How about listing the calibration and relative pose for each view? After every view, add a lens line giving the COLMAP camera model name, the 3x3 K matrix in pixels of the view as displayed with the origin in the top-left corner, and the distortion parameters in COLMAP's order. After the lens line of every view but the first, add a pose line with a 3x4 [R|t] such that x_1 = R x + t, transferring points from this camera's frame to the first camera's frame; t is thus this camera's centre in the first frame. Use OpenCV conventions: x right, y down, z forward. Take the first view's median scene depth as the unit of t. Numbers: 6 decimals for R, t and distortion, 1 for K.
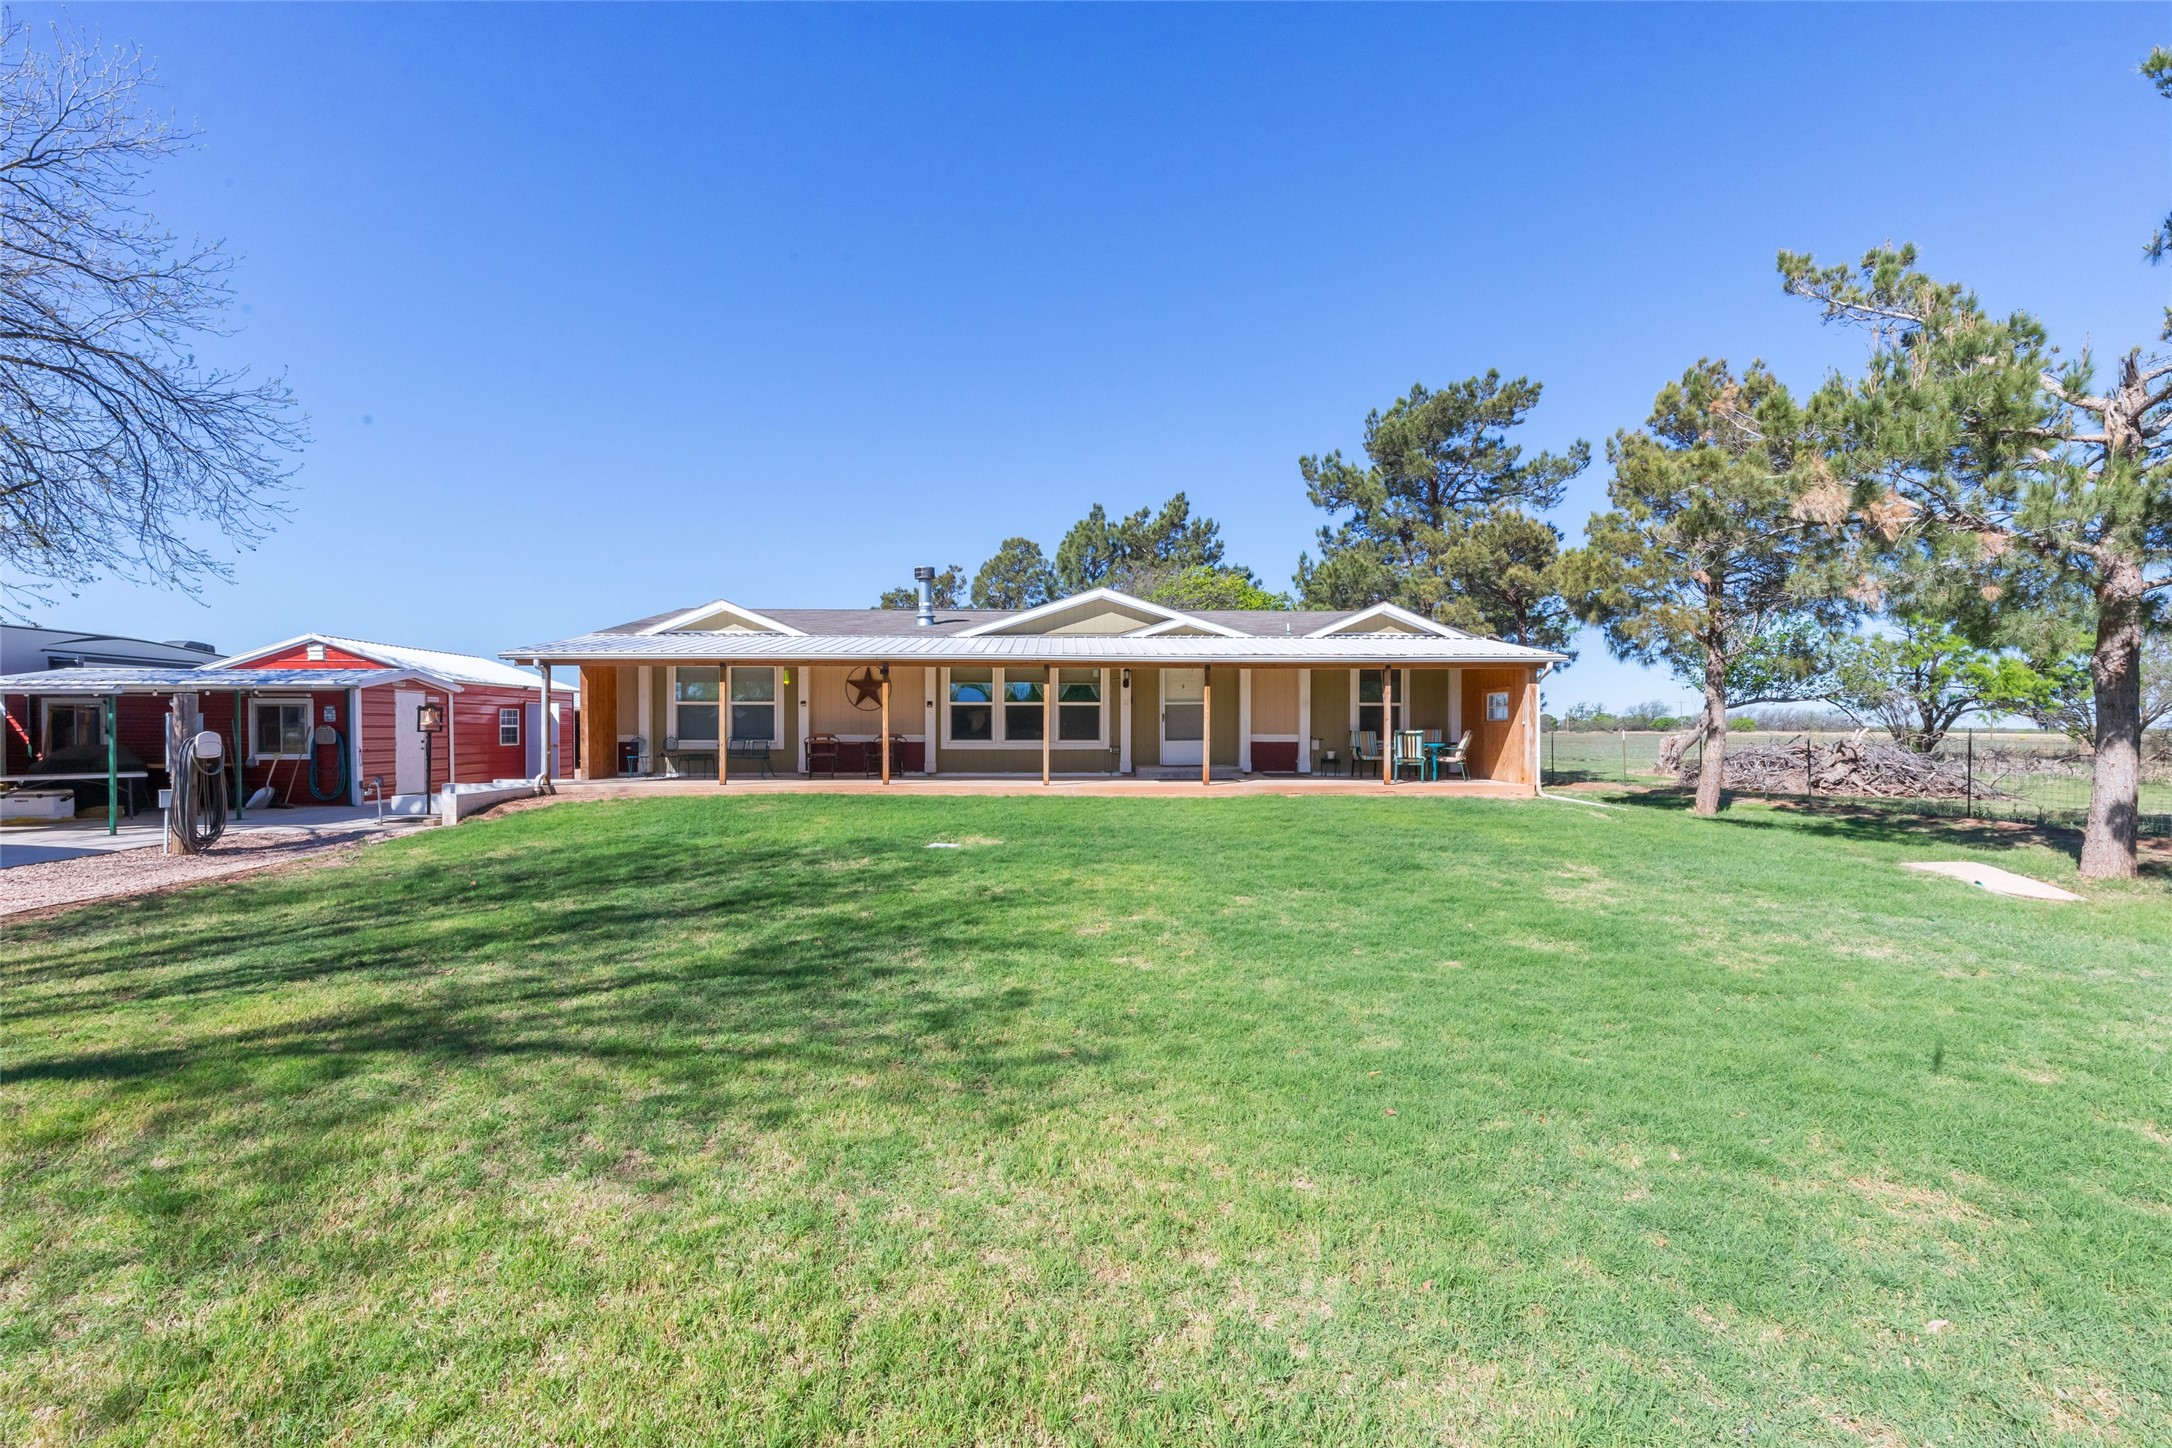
lens RADIAL K [[977.5, 0, 1076.5], [0, 977.5, 735.4], [0, 0, 1]] dist [0.005437, 0.000506]
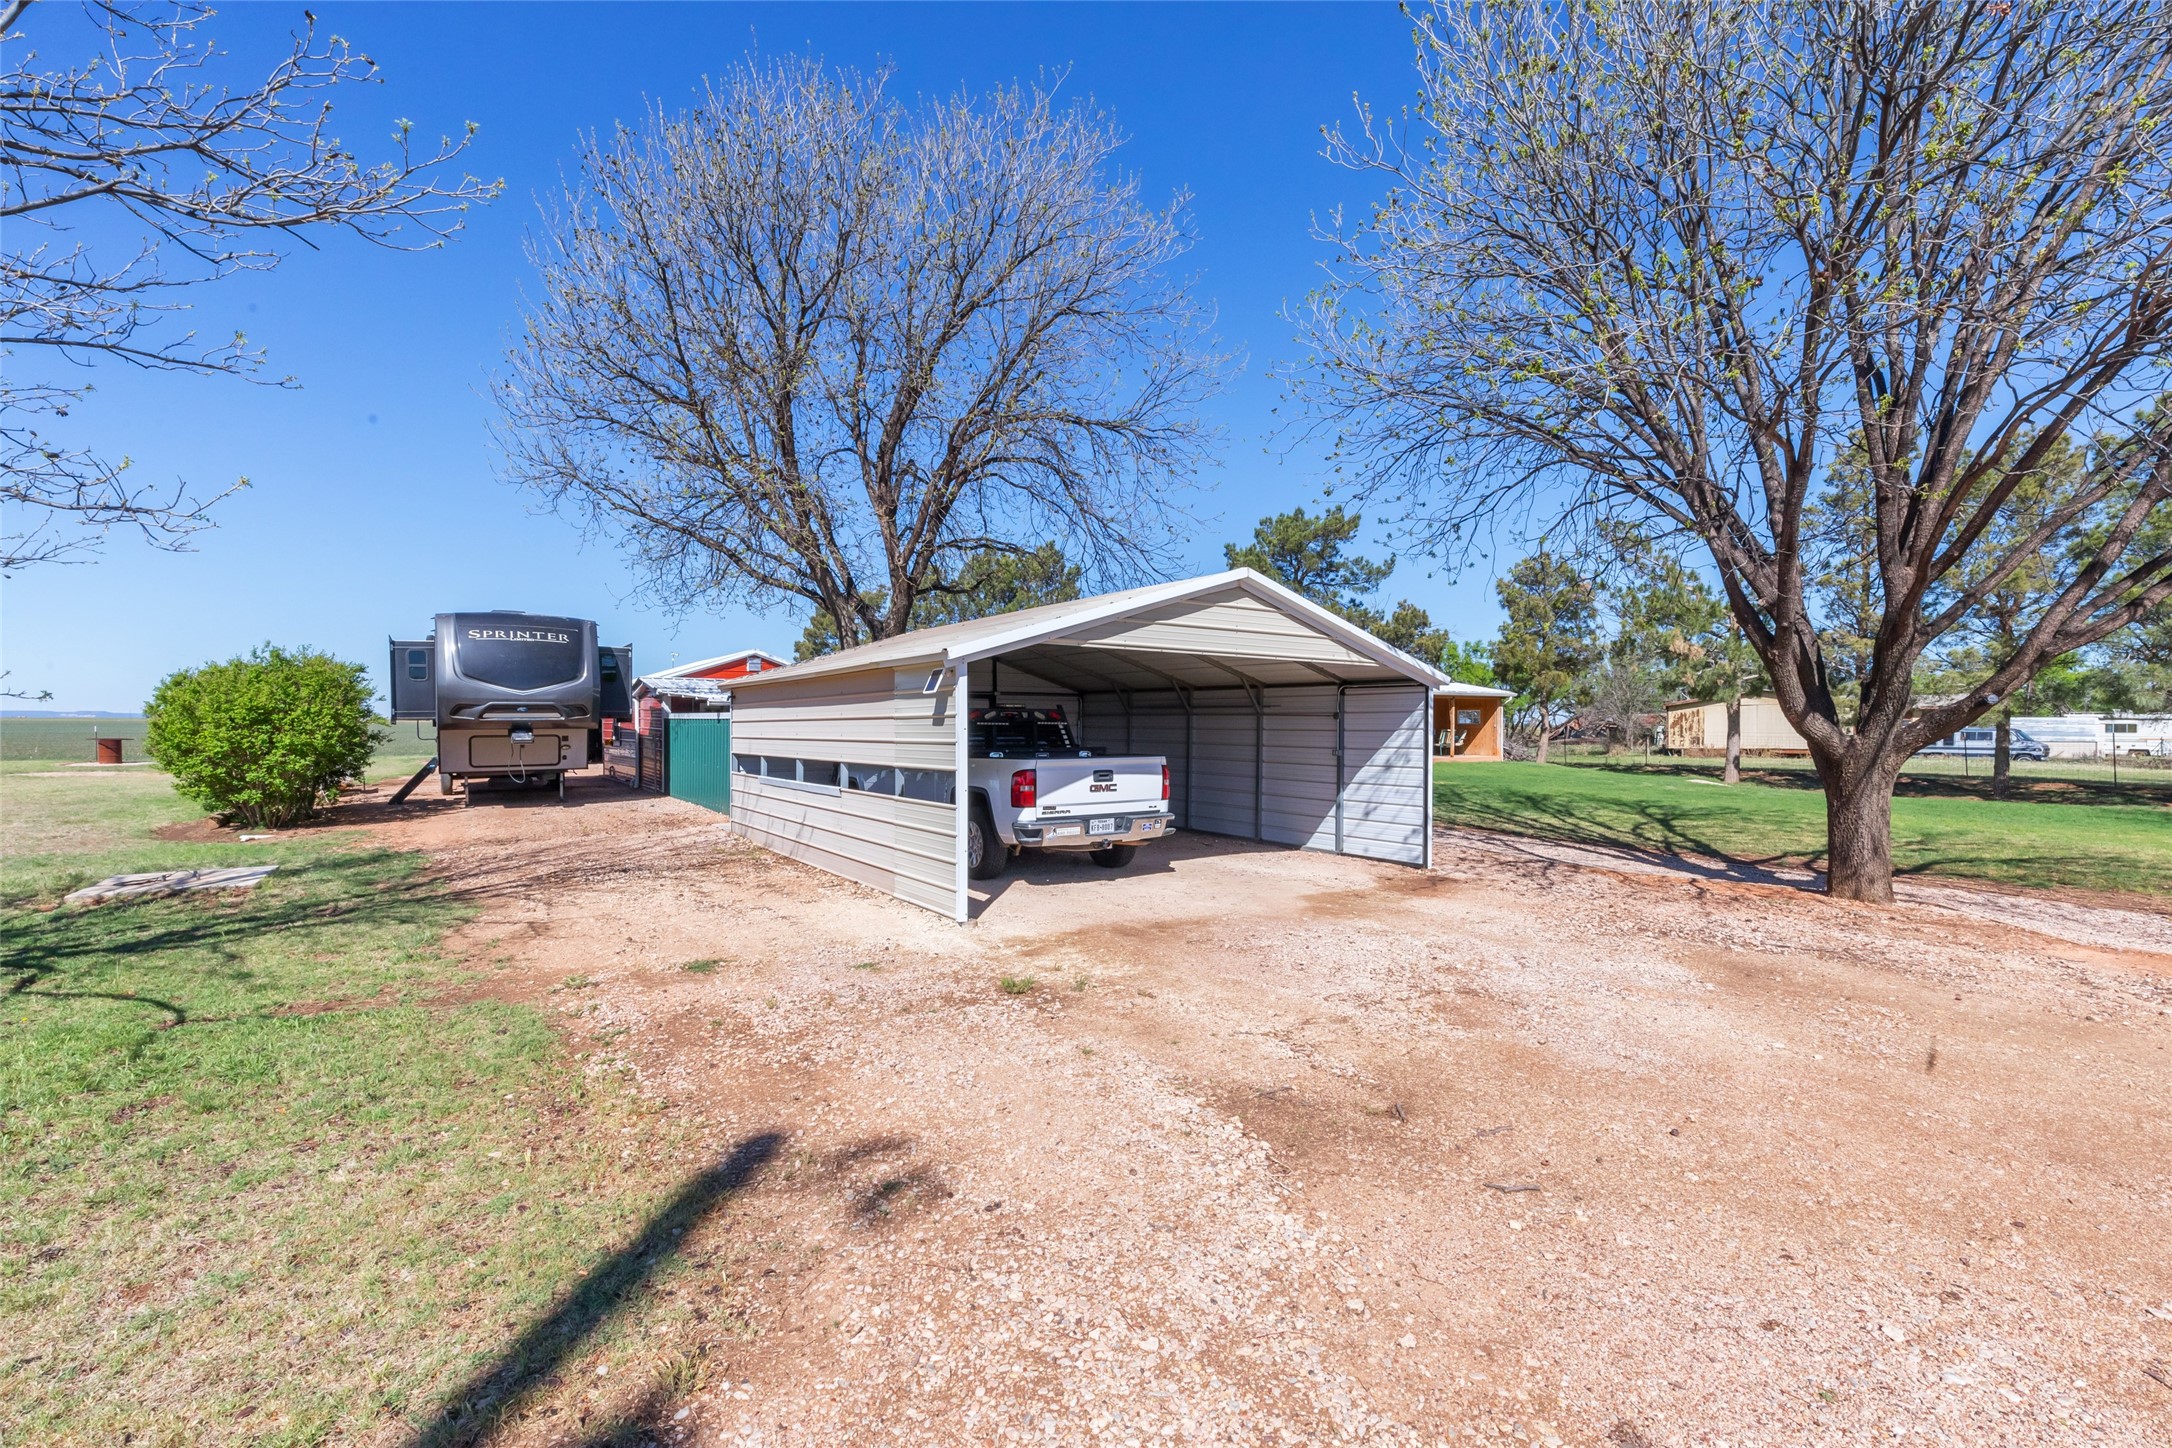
lens RADIAL K [[977.5, 0, 1076.5], [0, 977.5, 735.4], [0, 0, 1]] dist [0.005437, 0.000506]
pose [[0.864344, -0.003677, 0.502887, -1.145509], [-0.000175, 0.999971, 0.007613, -0.007168], [-0.502900, -0.006668, 0.864319, -0.280154]]
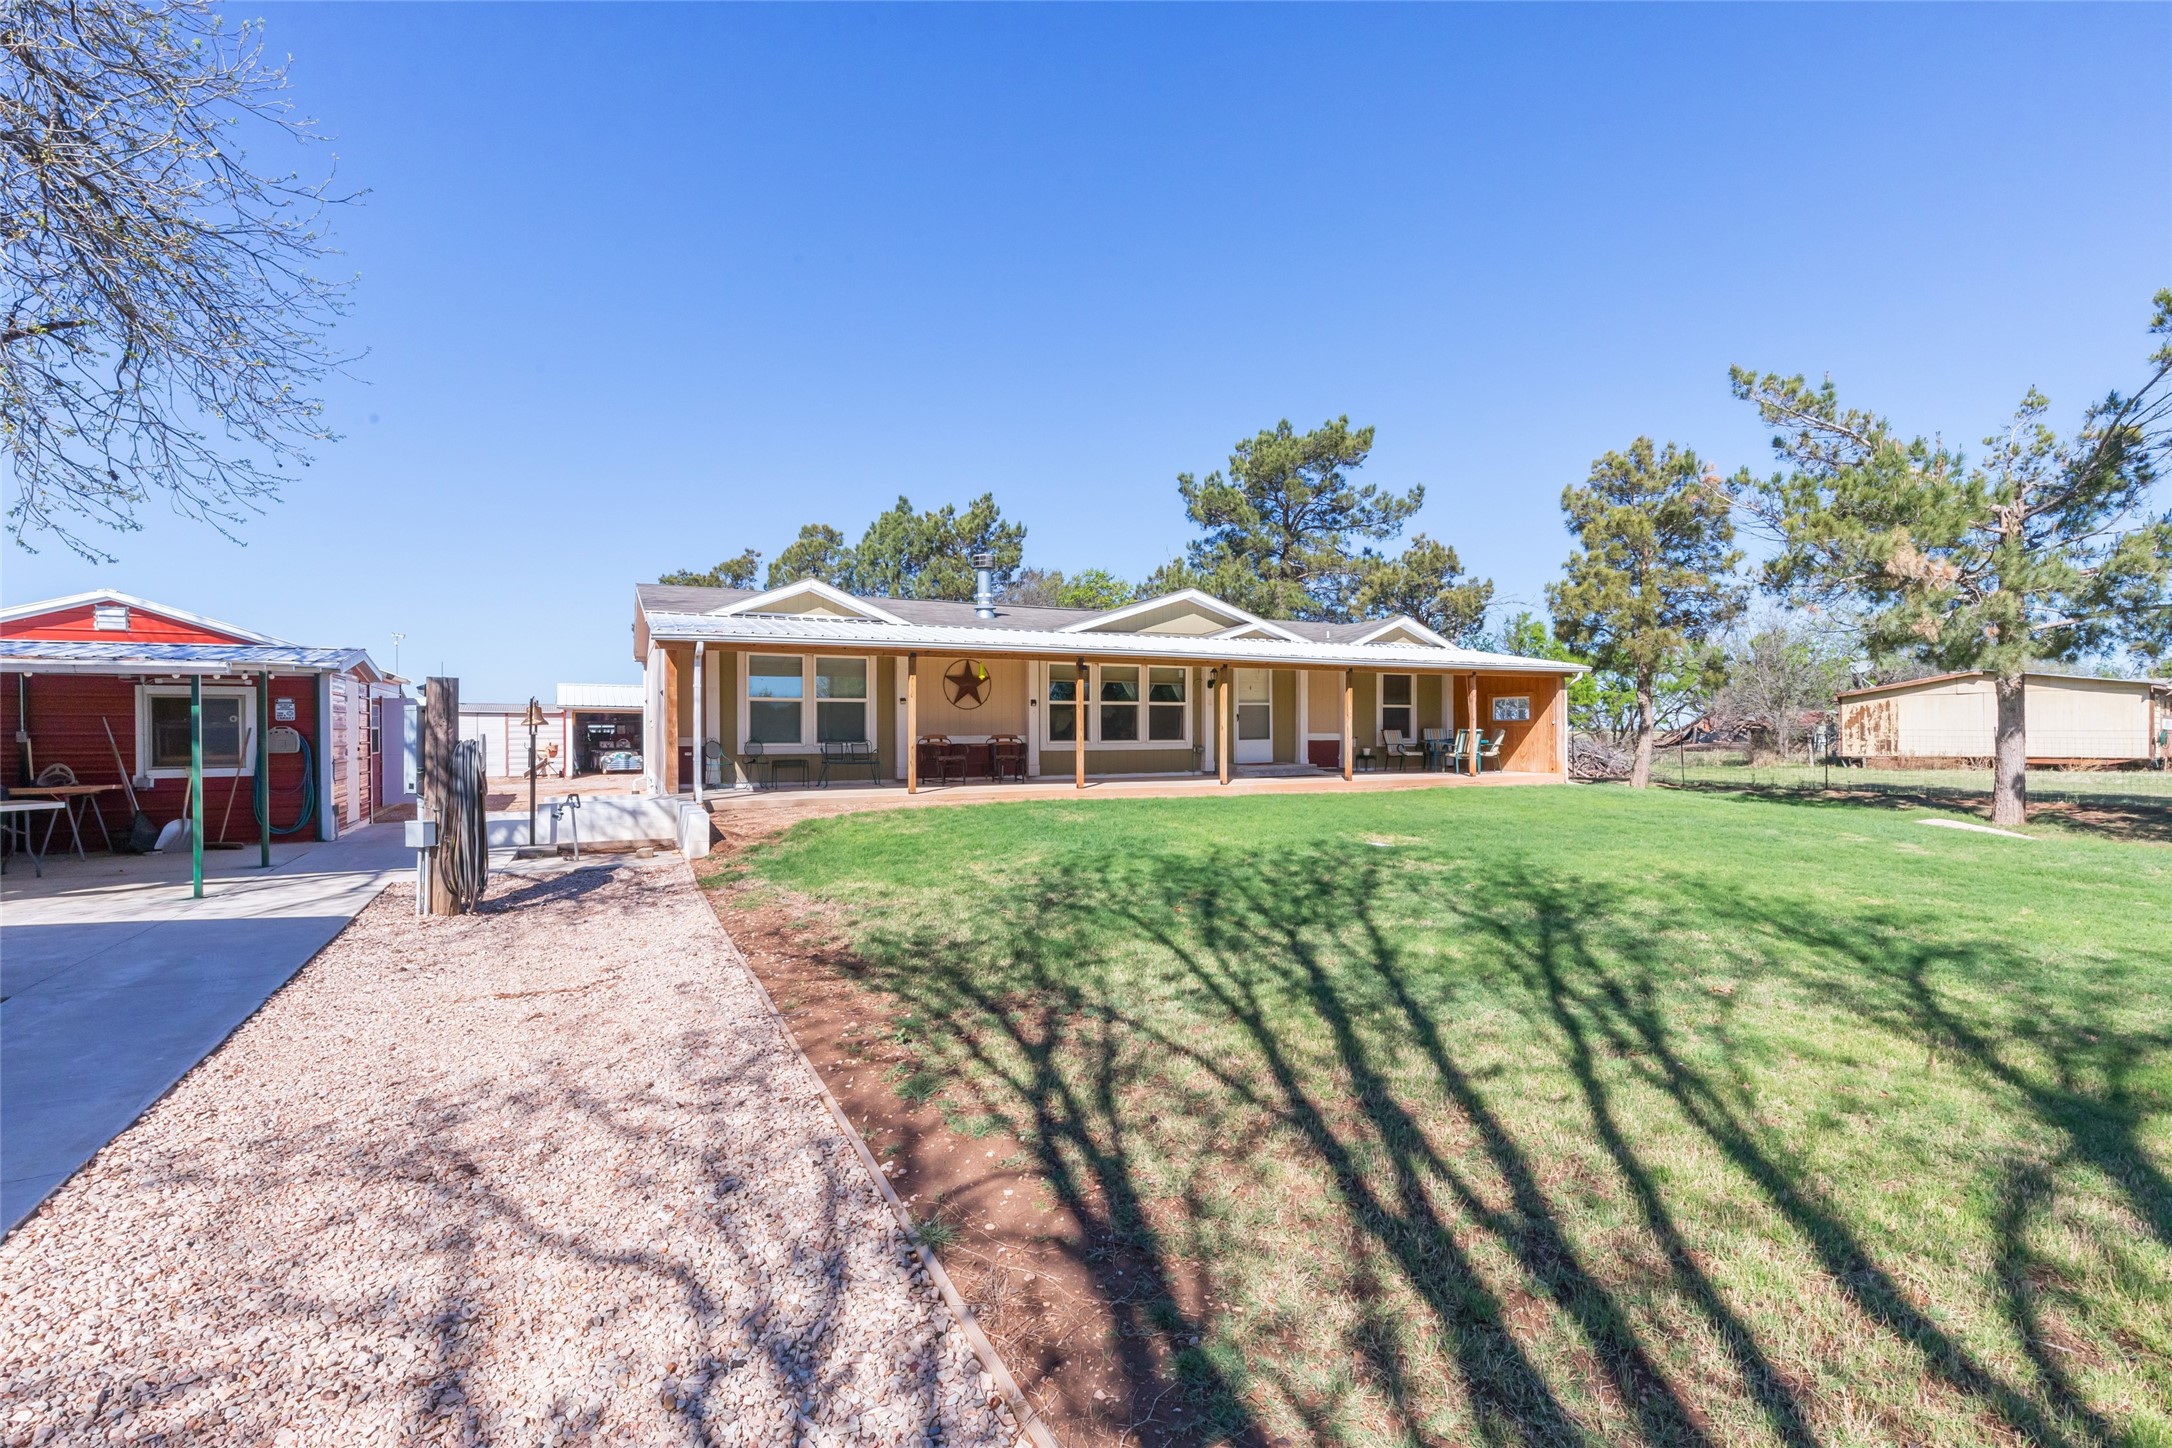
lens RADIAL K [[977.5, 0, 1076.5], [0, 977.5, 735.4], [0, 0, 1]] dist [0.005437, 0.000506]
pose [[0.910803, -0.005484, 0.412805, -0.497213], [0.006701, 0.999976, -0.001501, 0.001058], [-0.412787, 0.004133, 0.910818, 0.126645]]
